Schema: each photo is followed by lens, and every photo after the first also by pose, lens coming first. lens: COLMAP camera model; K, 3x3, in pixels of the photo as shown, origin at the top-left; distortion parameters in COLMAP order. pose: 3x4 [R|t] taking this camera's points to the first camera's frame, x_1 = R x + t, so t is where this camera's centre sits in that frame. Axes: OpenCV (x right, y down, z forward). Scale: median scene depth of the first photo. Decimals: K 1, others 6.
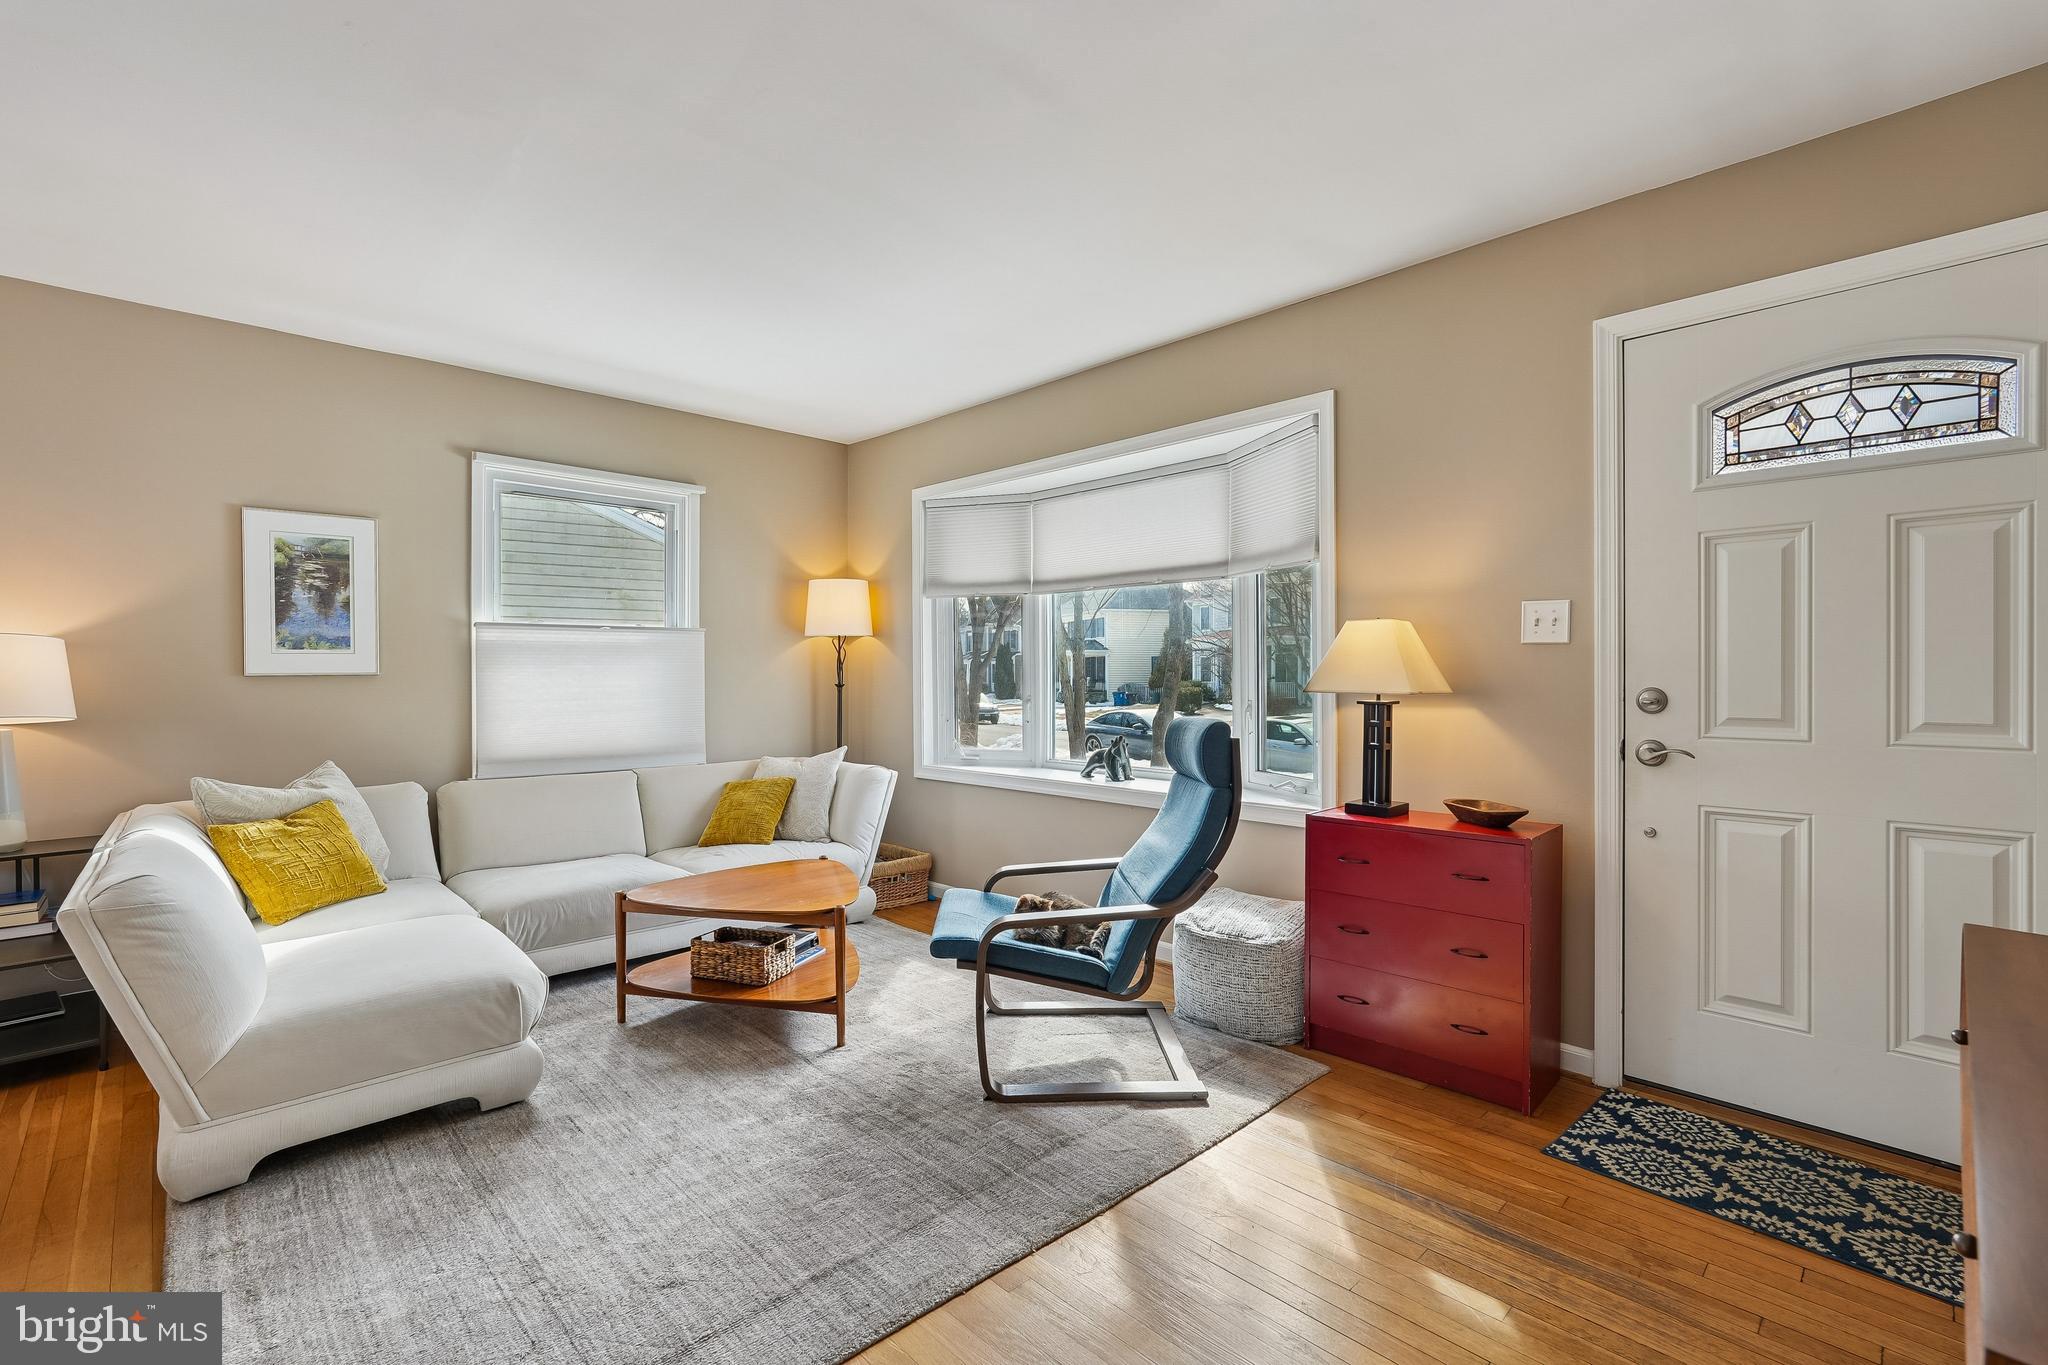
lens RADIAL K [[909.9, 0, 1024.0], [0, 909.9, 682.5], [0, 0, 1]] dist [-0.000808, 0.000108]
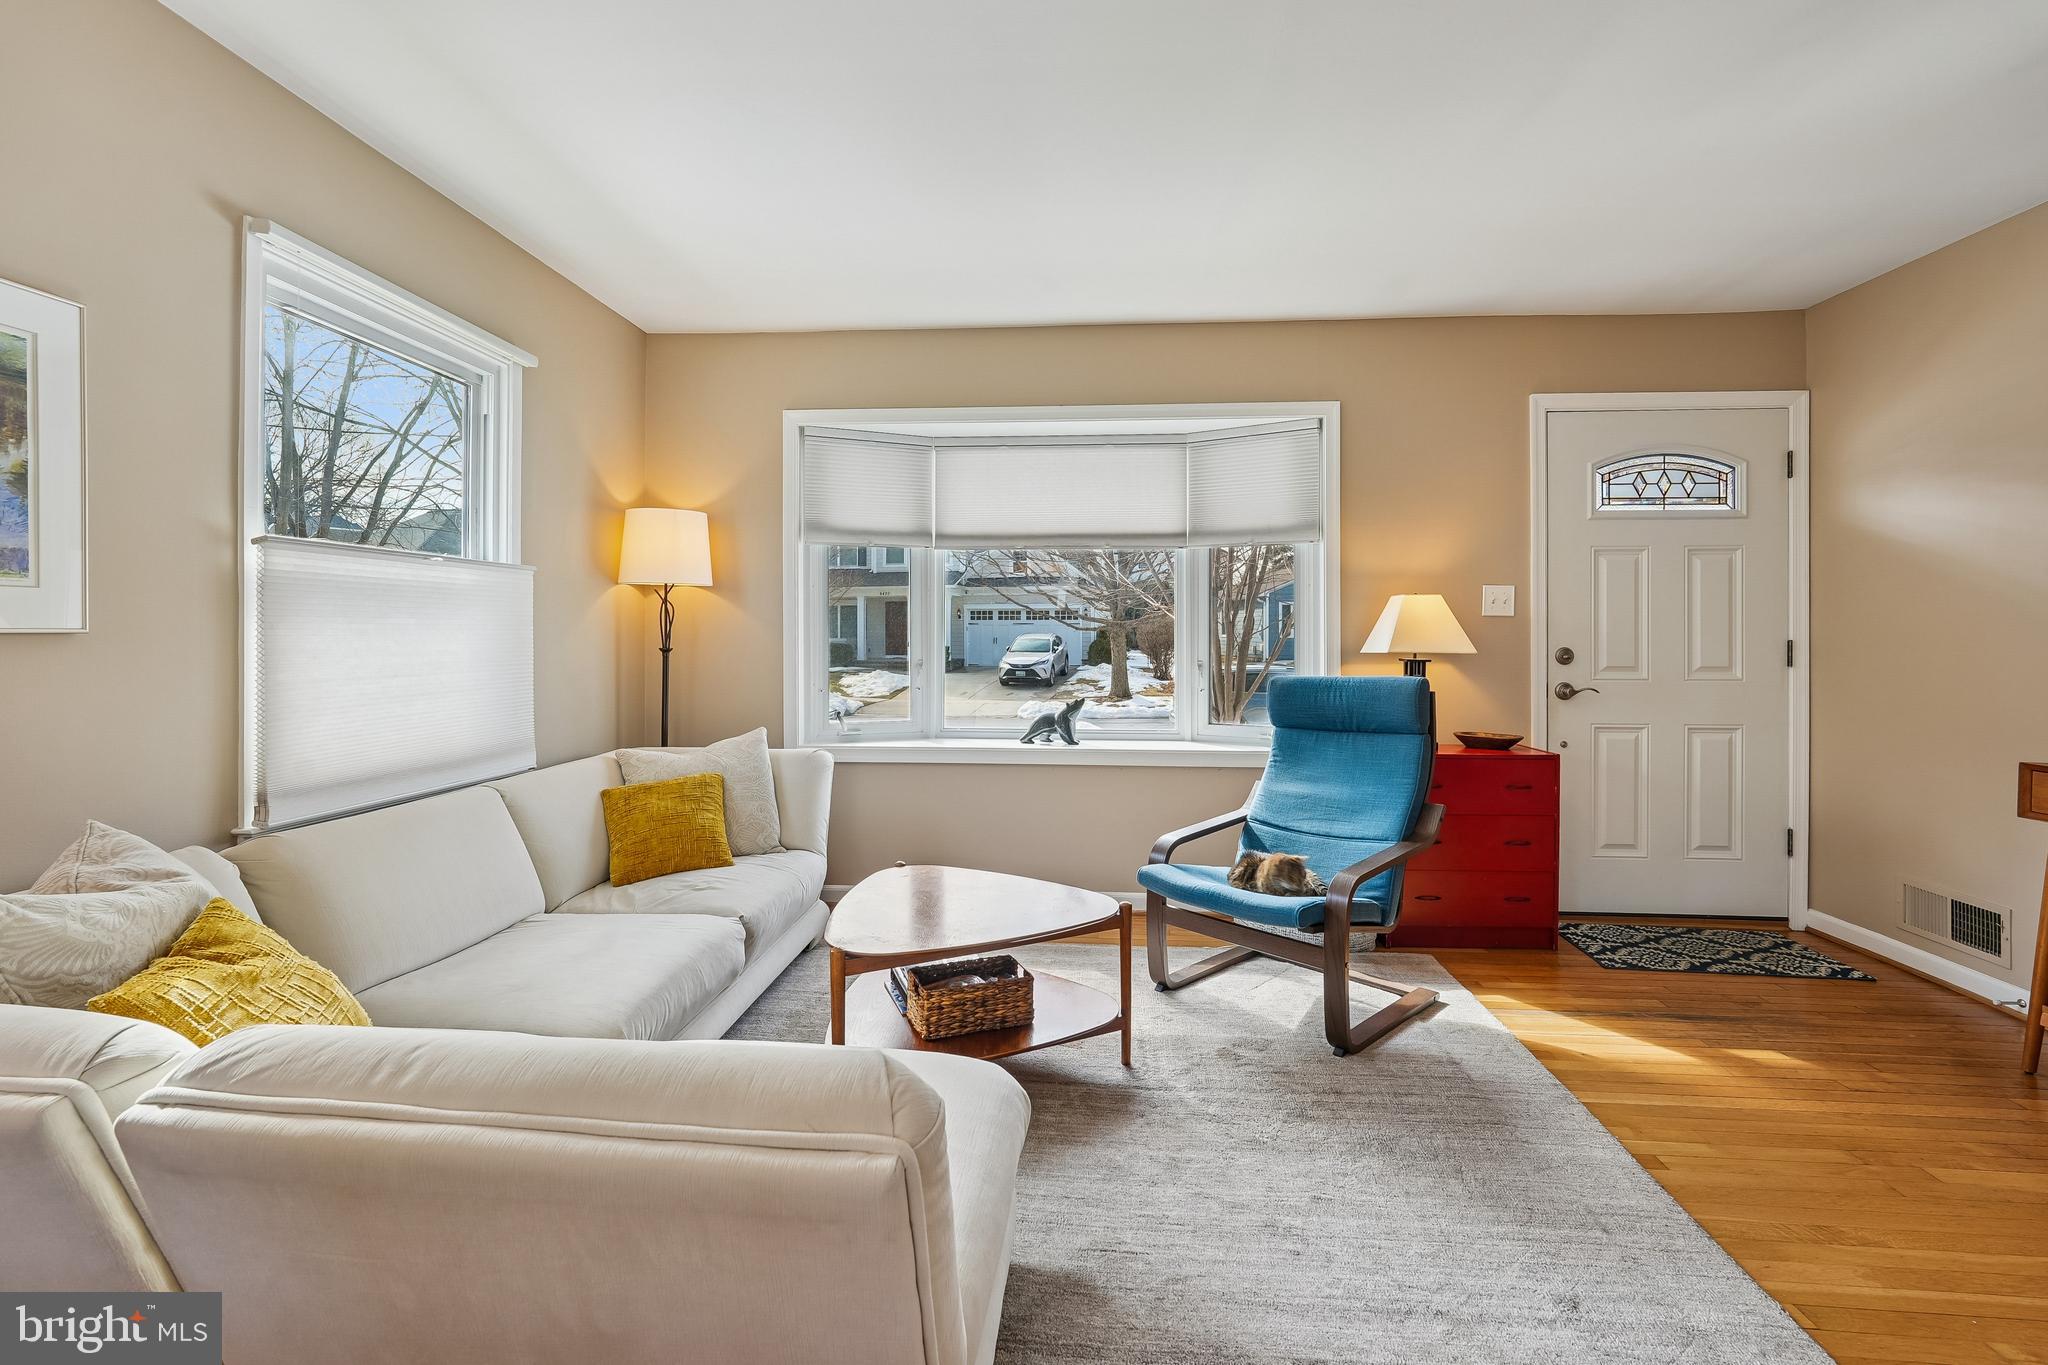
lens RADIAL K [[915.4, 0, 1033.0], [0, 915.4, 636.1], [0, 0, 1]] dist [-0.000540, -0.000044]
pose [[0.746804, 0.003871, 0.665033, -0.697429], [0.002400, 0.999961, -0.008516, -0.001298], [-0.665040, 0.007955, 0.746765, 0.330619]]
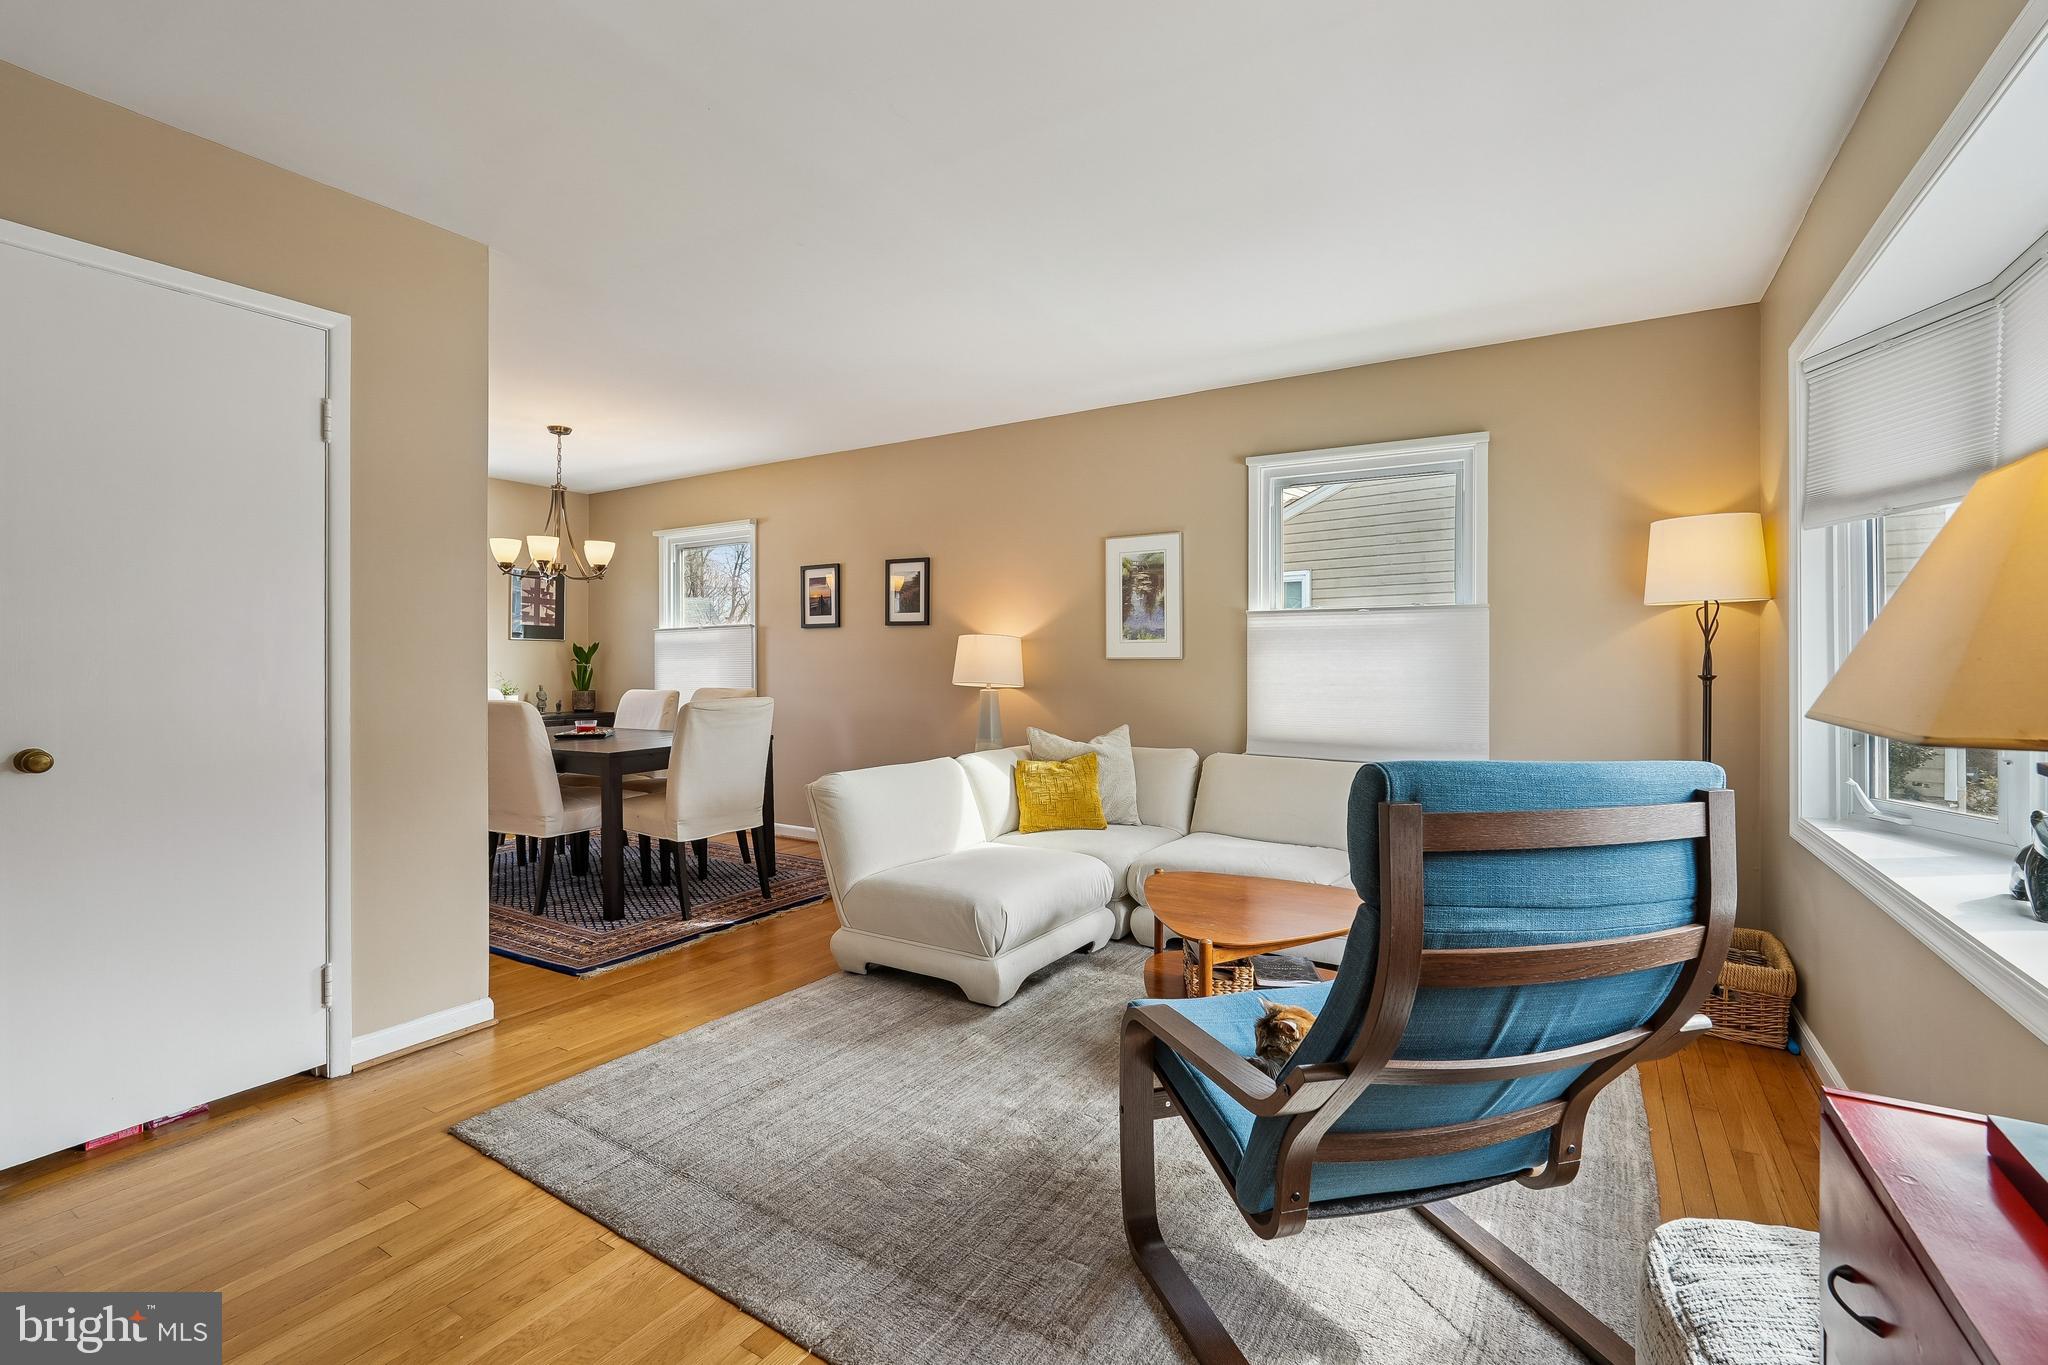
lens RADIAL K [[912.6, 0, 1018.6], [0, 912.6, 662.0], [0, 0, 1]] dist [-0.000747, -0.000109]
pose [[0.242918, 0.006920, -0.970022, 0.459298], [-0.010945, 0.999930, 0.004393, -0.007654], [0.969985, 0.009550, 0.242977, 0.517826]]
